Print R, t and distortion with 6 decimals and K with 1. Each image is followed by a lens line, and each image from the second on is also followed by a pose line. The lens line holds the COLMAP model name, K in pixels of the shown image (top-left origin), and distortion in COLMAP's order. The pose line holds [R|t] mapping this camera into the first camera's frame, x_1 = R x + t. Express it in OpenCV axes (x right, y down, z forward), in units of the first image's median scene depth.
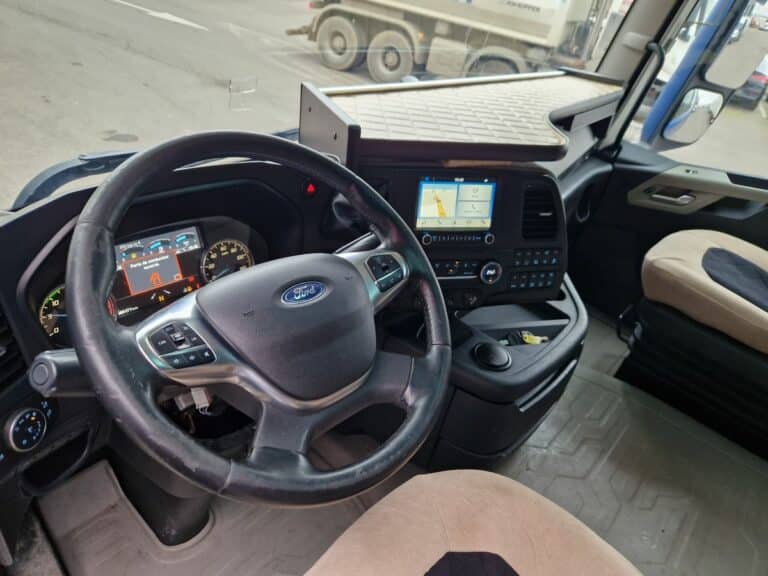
lens RADIAL K [[498.3, 0, 384.0], [0, 498.3, 288.0], [0, 0, 1]] dist [0.000555, -0.001212]
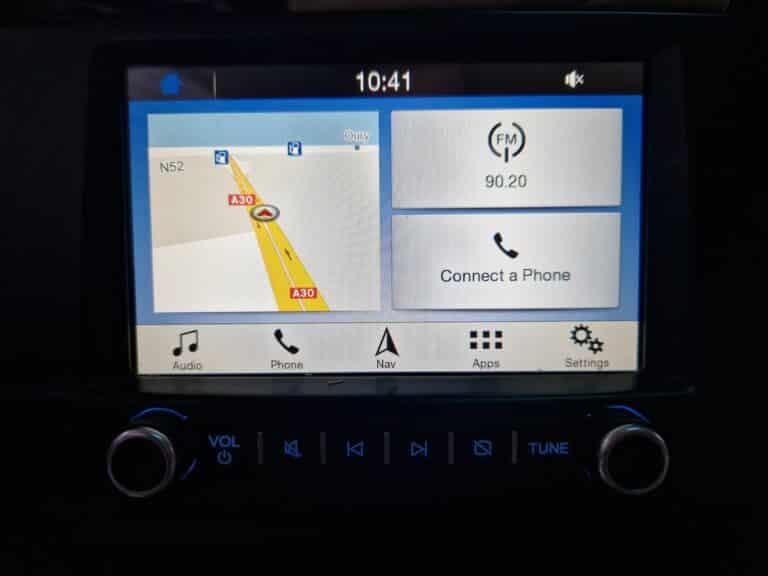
lens RADIAL K [[545.0, 0, 384.0], [0, 545.0, 288.0], [0, 0, 1]] dist [0.001156, -0.001181]
pose [[0.940845, -0.057169, -0.333979, 0.199302], [-0.036949, 0.962476, -0.268840, -0.099984], [0.336816, 0.265277, 0.903428, 0.825186]]
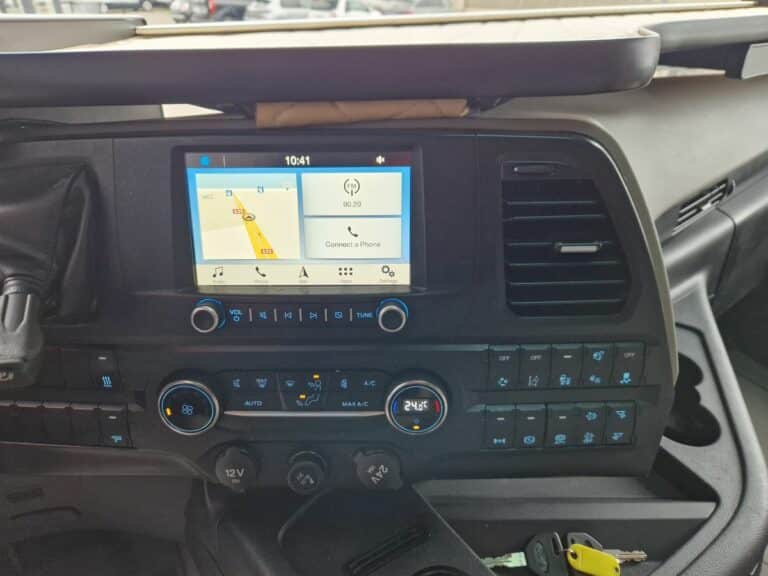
lens RADIAL K [[498.3, 0, 384.0], [0, 498.3, 288.0], [0, 0, 1]] dist [0.000555, -0.001212]
pose [[0.940761, 0.006886, -0.339001, 0.327038], [-0.039641, 0.995171, -0.089792, -0.086995], [0.336746, 0.097911, 0.936491, 0.655531]]
